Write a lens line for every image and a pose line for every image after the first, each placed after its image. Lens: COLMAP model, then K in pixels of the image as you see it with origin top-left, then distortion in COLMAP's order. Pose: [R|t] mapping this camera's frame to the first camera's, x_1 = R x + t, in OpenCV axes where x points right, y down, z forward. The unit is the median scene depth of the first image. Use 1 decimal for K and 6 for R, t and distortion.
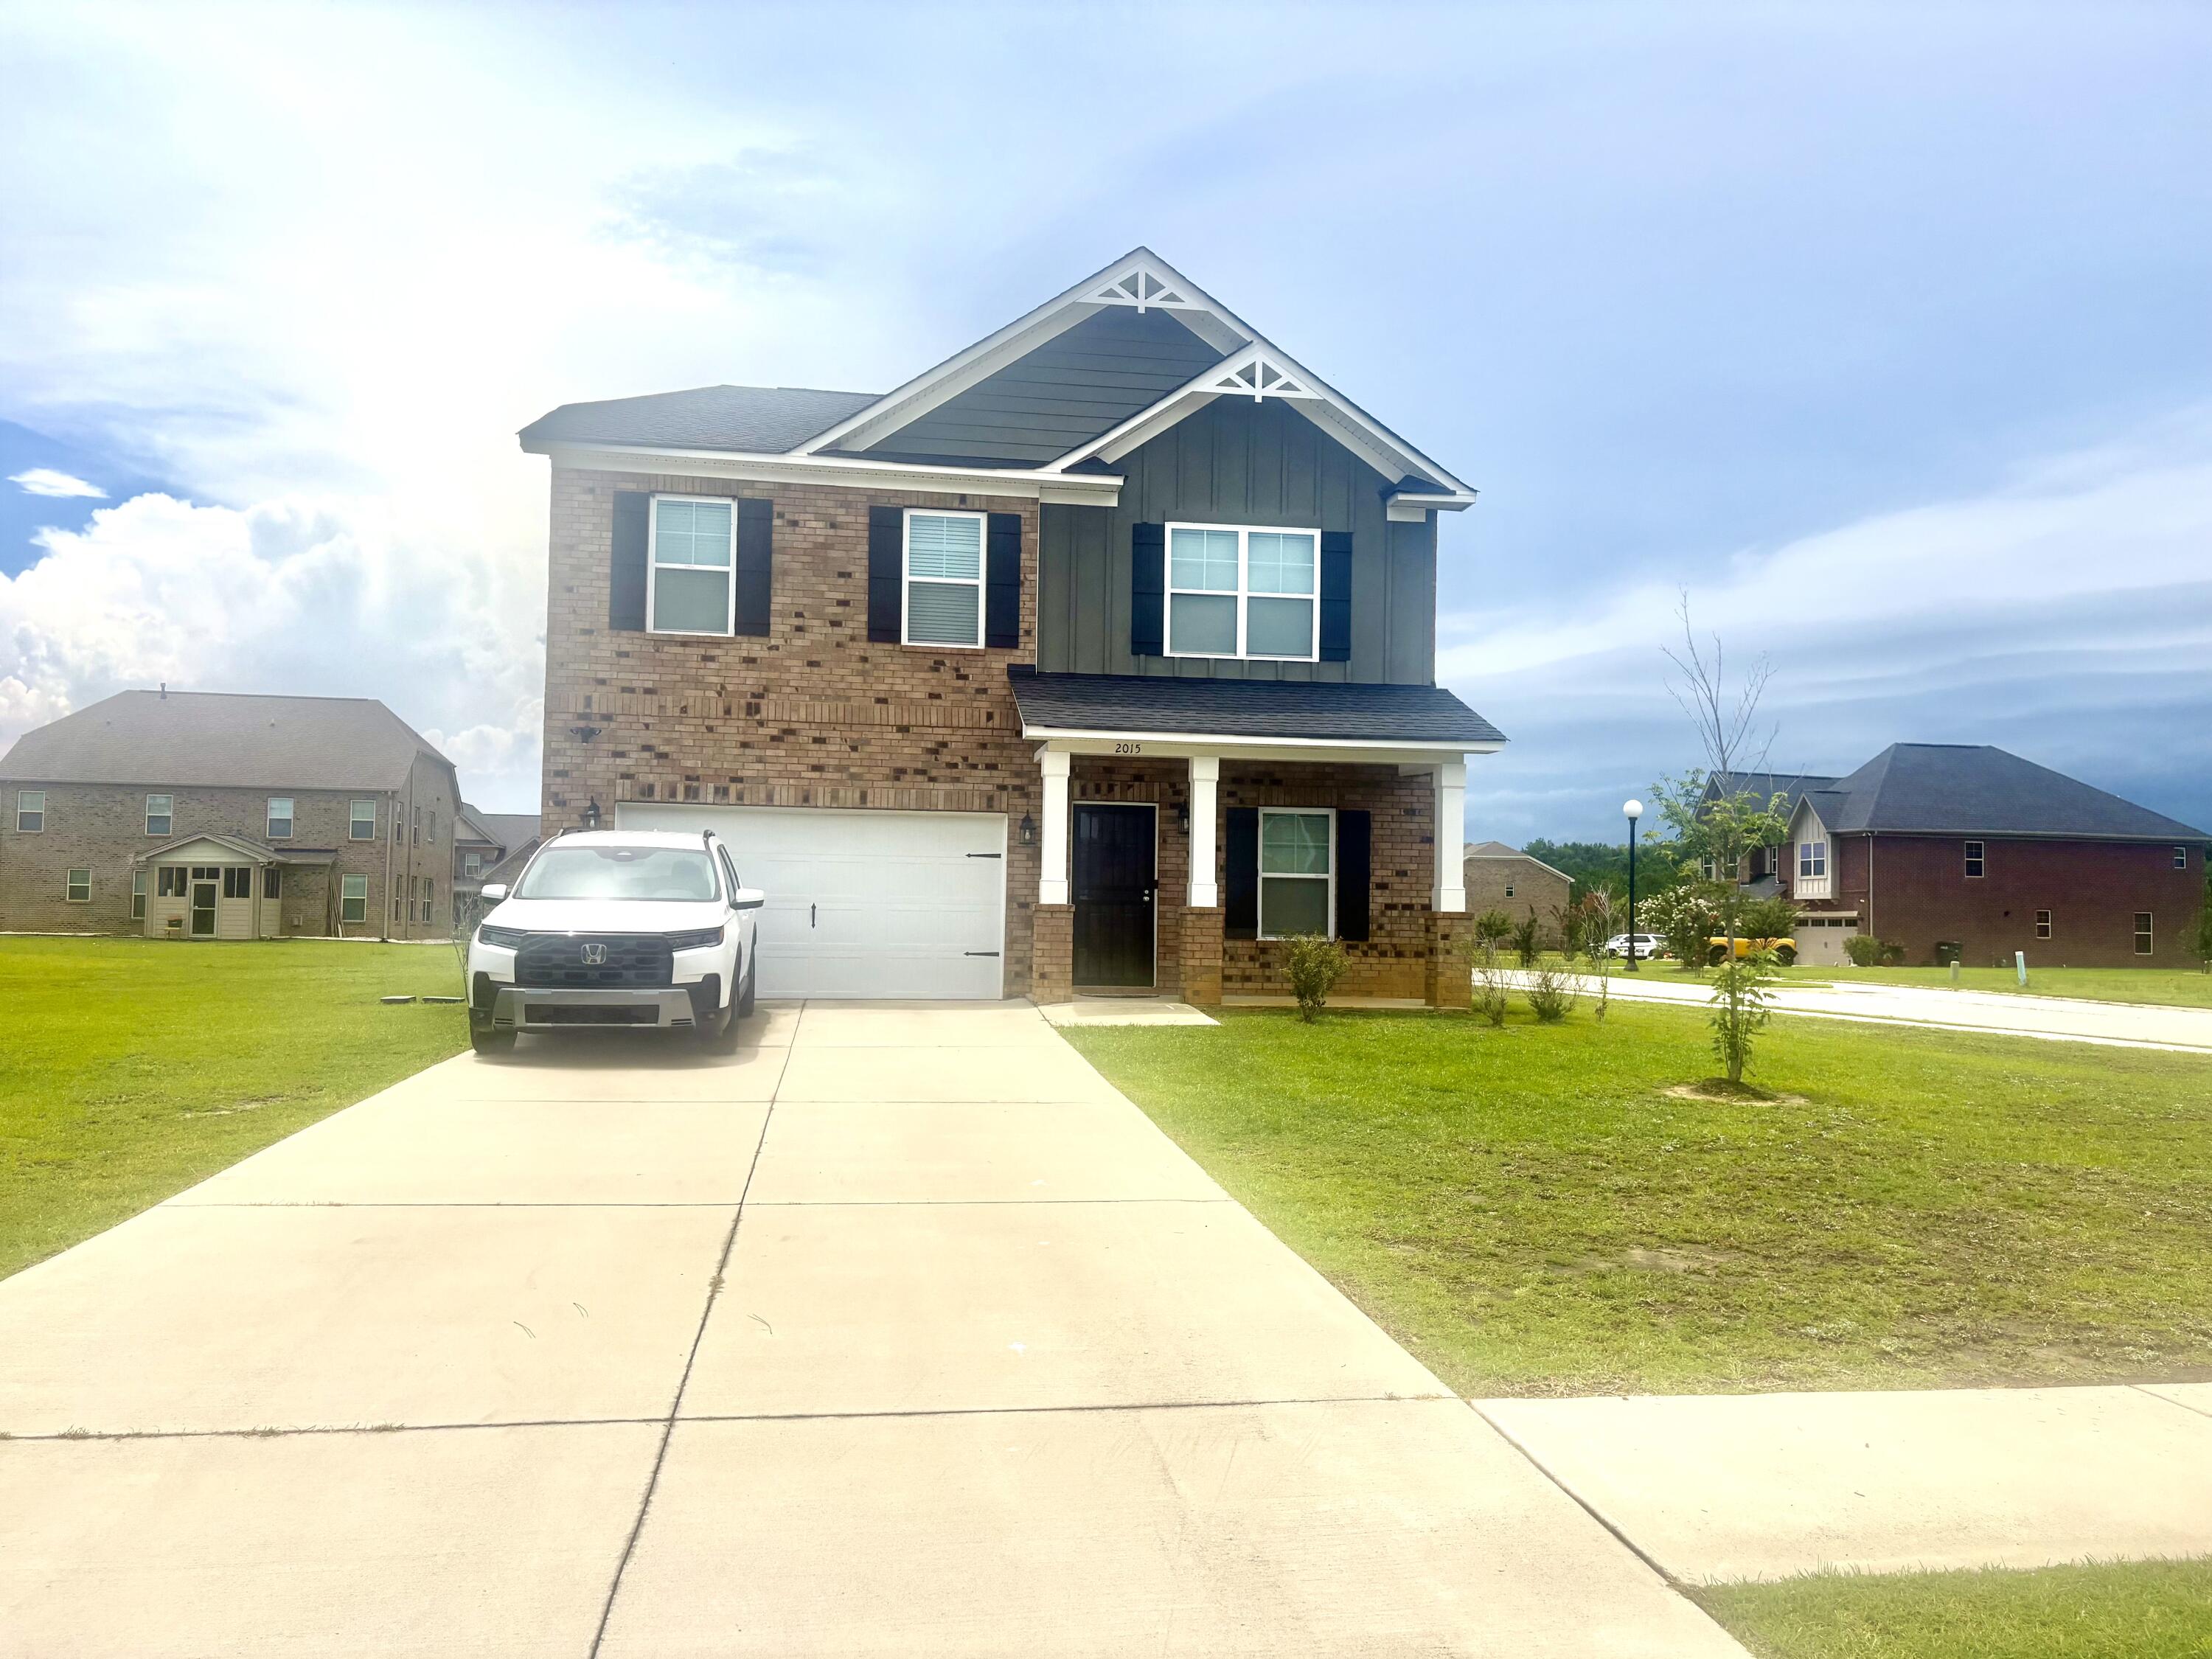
lens RADIAL K [[1672.1, 0, 1126.9], [0, 1672.1, 881.9], [0, 0, 1]] dist [0.060403, -0.060030]
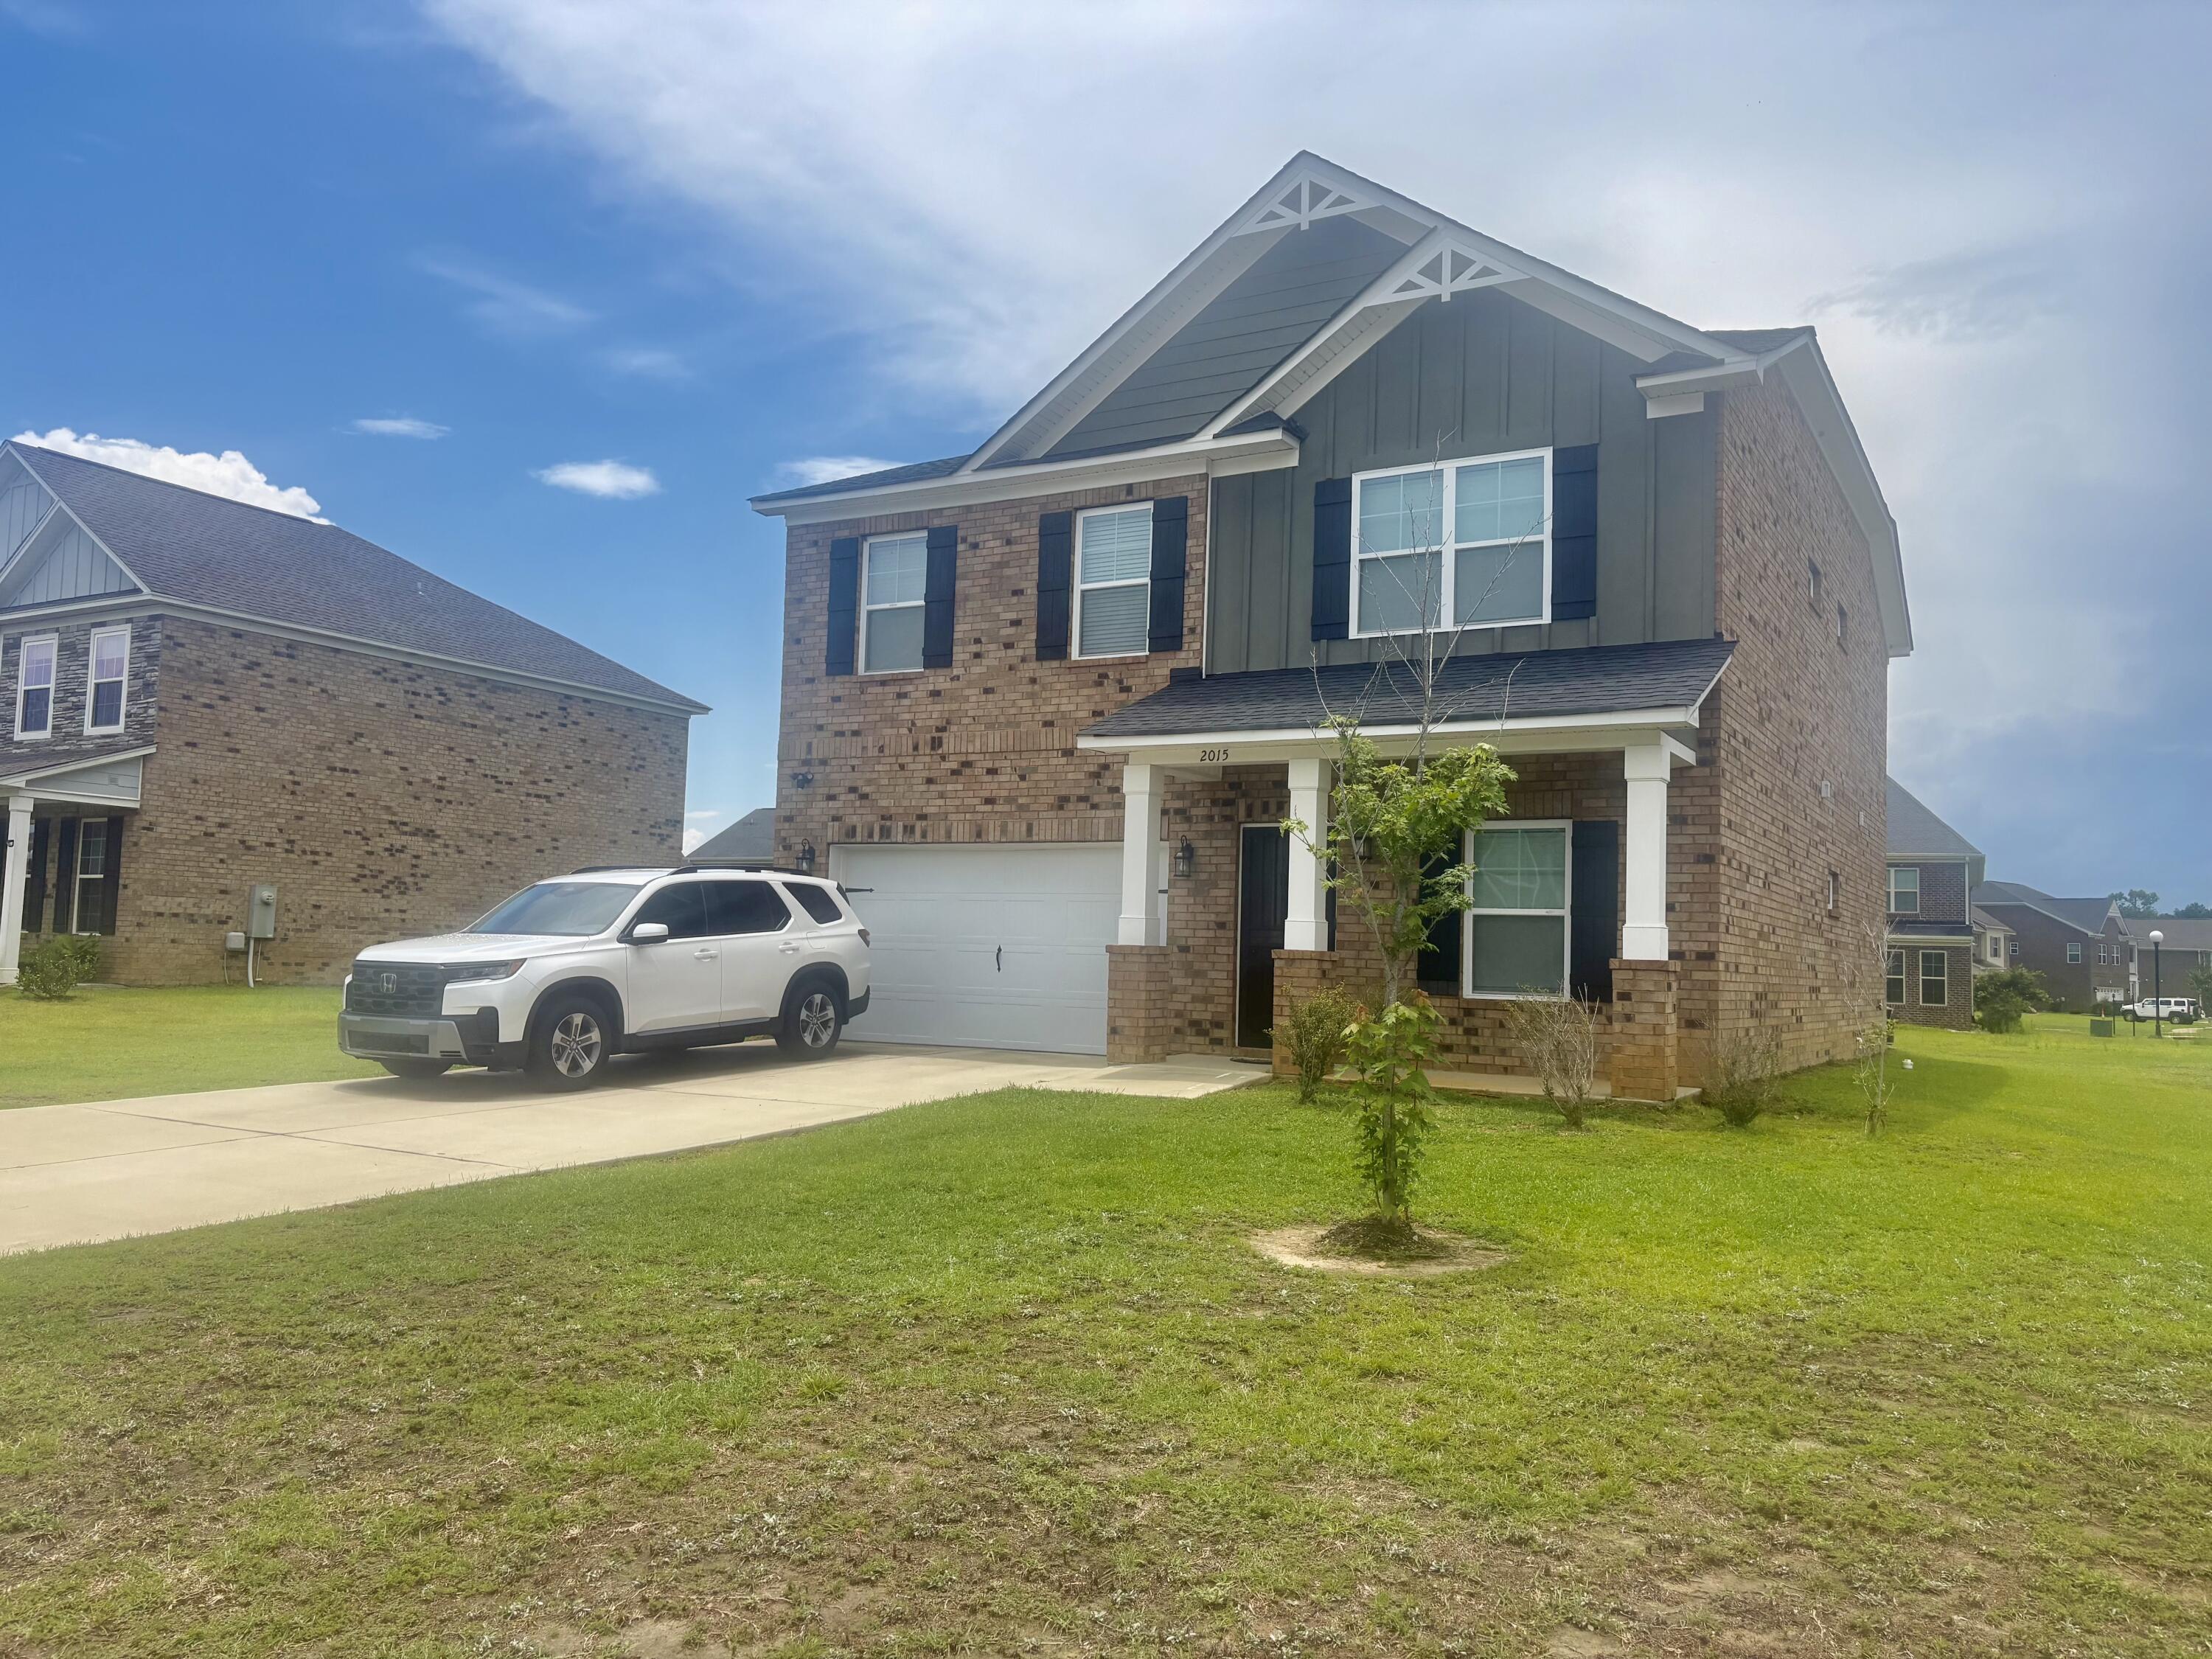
lens RADIAL K [[1672.1, 0, 1082.4], [0, 1672.1, 850.4], [0, 0, 1]] dist [0.060403, -0.060030]
pose [[0.770657, -0.033257, -0.636382, 0.445179], [-0.003454, 0.998405, -0.056359, 0.012110], [0.637241, 0.045631, 0.769313, 0.314201]]
